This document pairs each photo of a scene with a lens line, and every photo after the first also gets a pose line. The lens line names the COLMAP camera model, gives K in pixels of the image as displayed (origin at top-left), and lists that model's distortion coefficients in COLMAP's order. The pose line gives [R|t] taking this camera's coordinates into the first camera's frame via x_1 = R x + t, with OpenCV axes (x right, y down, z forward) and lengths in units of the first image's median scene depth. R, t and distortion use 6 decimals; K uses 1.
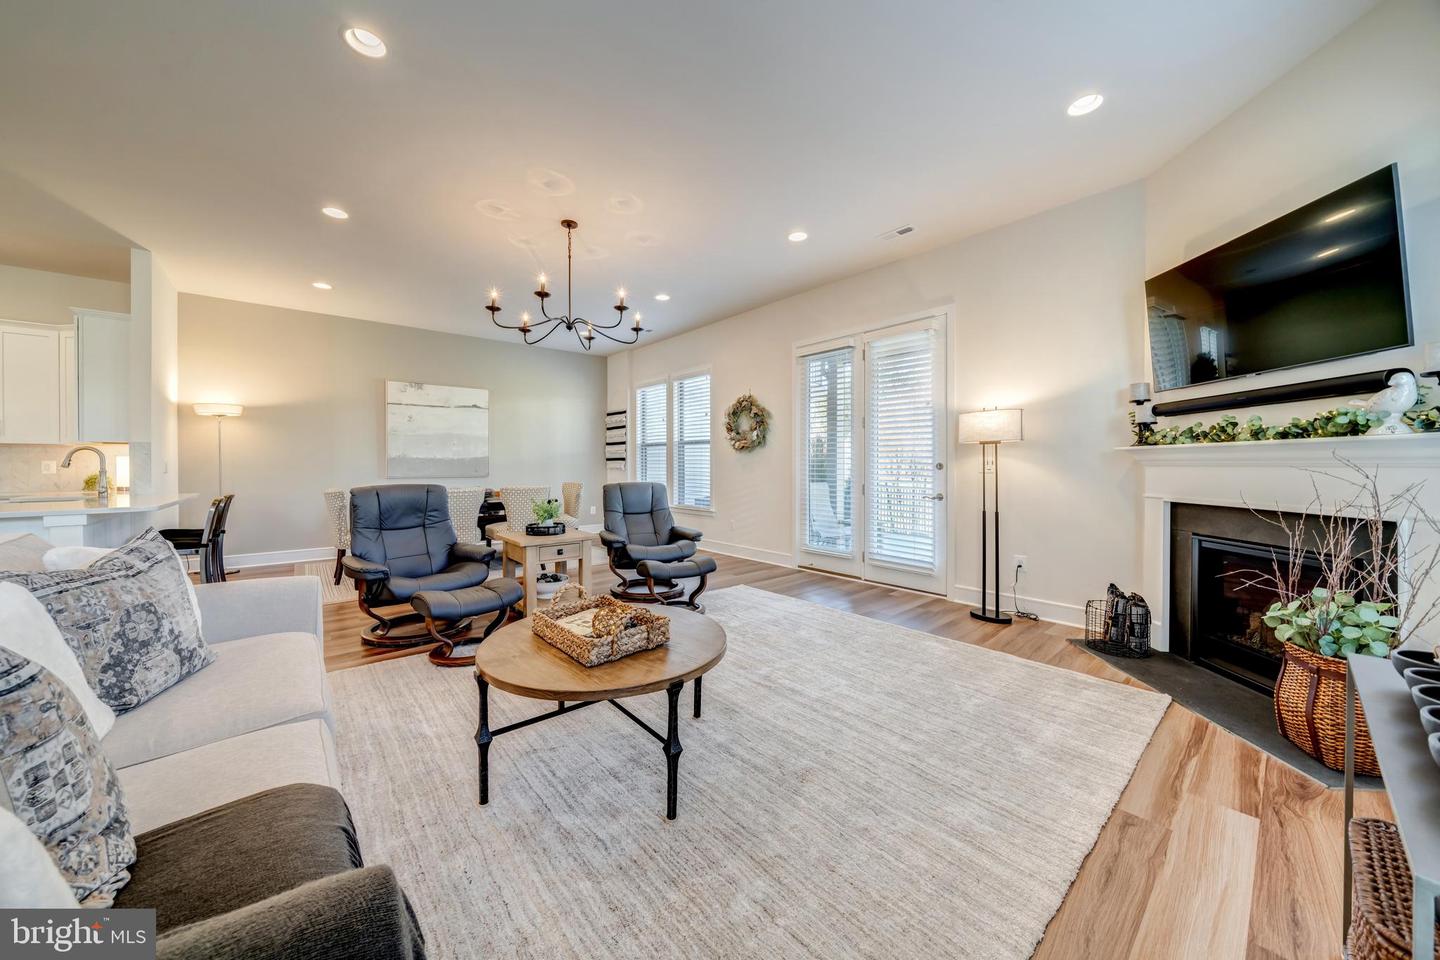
lens RADIAL K [[495.4, 0, 707.0], [0, 495.4, 474.8], [0, 0, 1]] dist [0.000472, 0.000007]
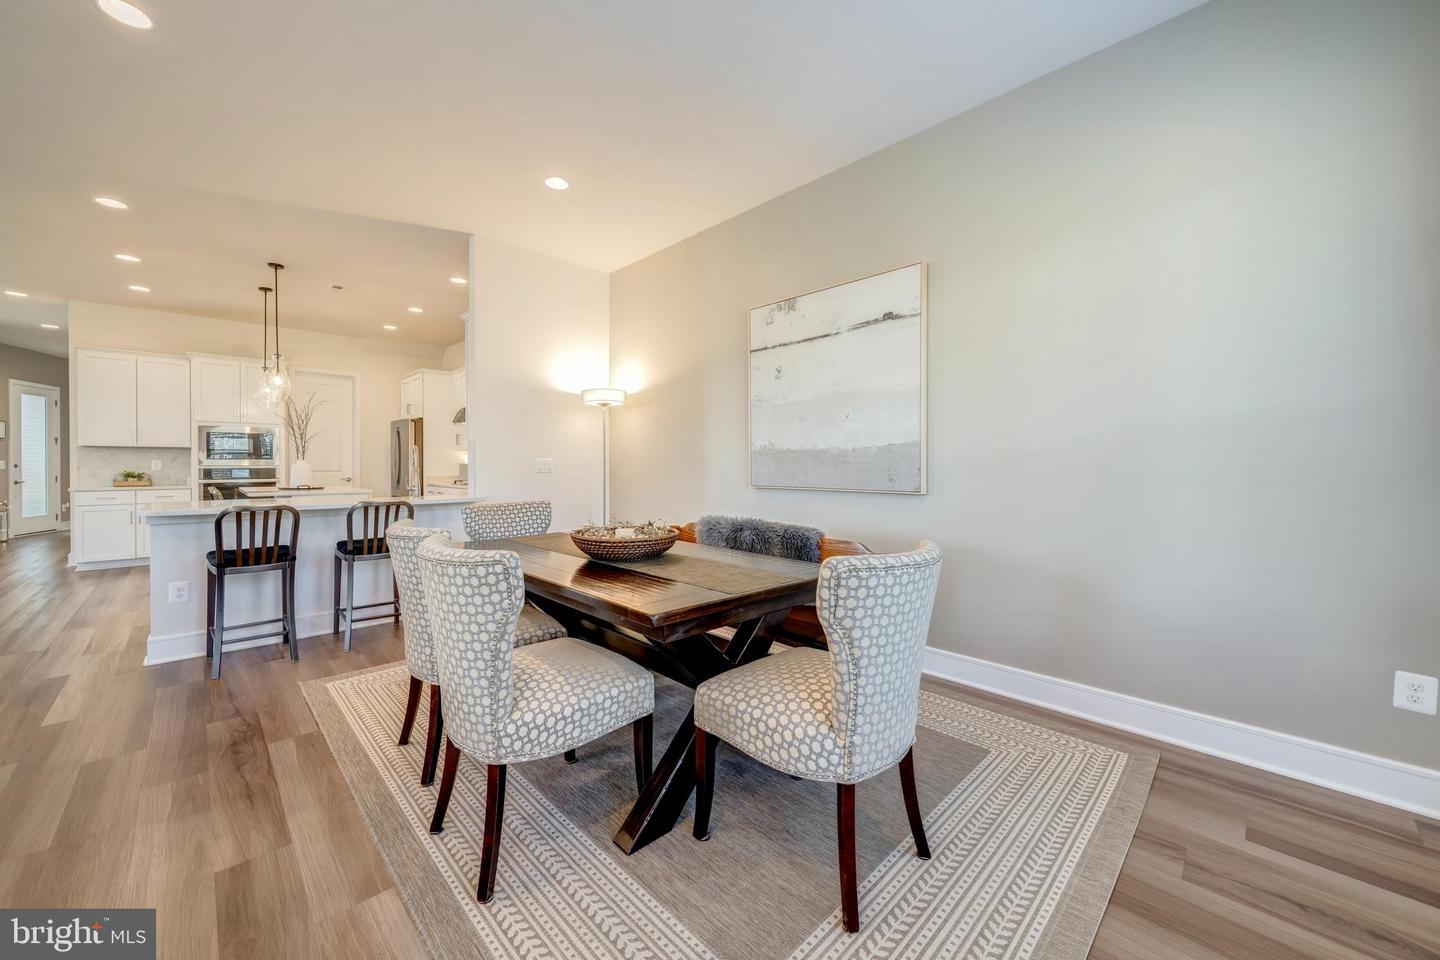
lens RADIAL K [[548.8, 0, 708.0], [0, 548.8, 470.1], [0, 0, 1]] dist [-0.000704, 0.000096]
pose [[0.064642, 0.011468, -0.997843, -0.057113], [-0.020673, 0.999735, 0.010151, -0.024988], [0.997694, 0.019972, 0.064862, 1.269498]]
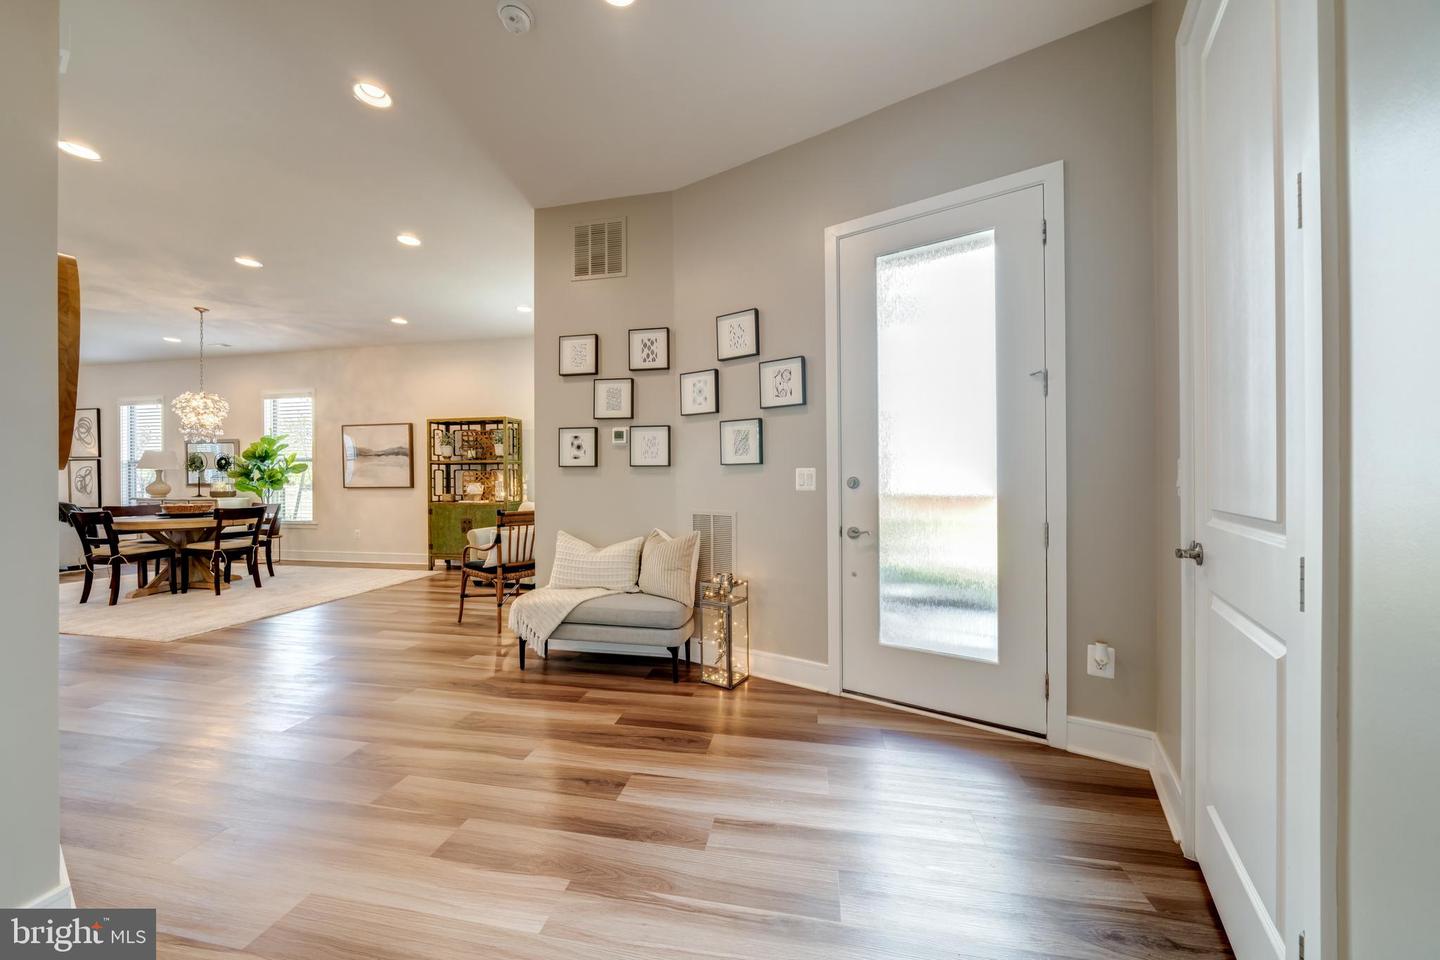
lens RADIAL K [[487.4, 0, 720.0], [0, 487.4, 480.0], [0, 0, 1]] dist [0.007301, -0.000049]
pose [[-0.638449, 0.003992, 0.769654, -2.380923], [0.021245, 0.999697, 0.012438, 0.016019], [-0.769371, 0.024292, -0.638340, -0.475801]]
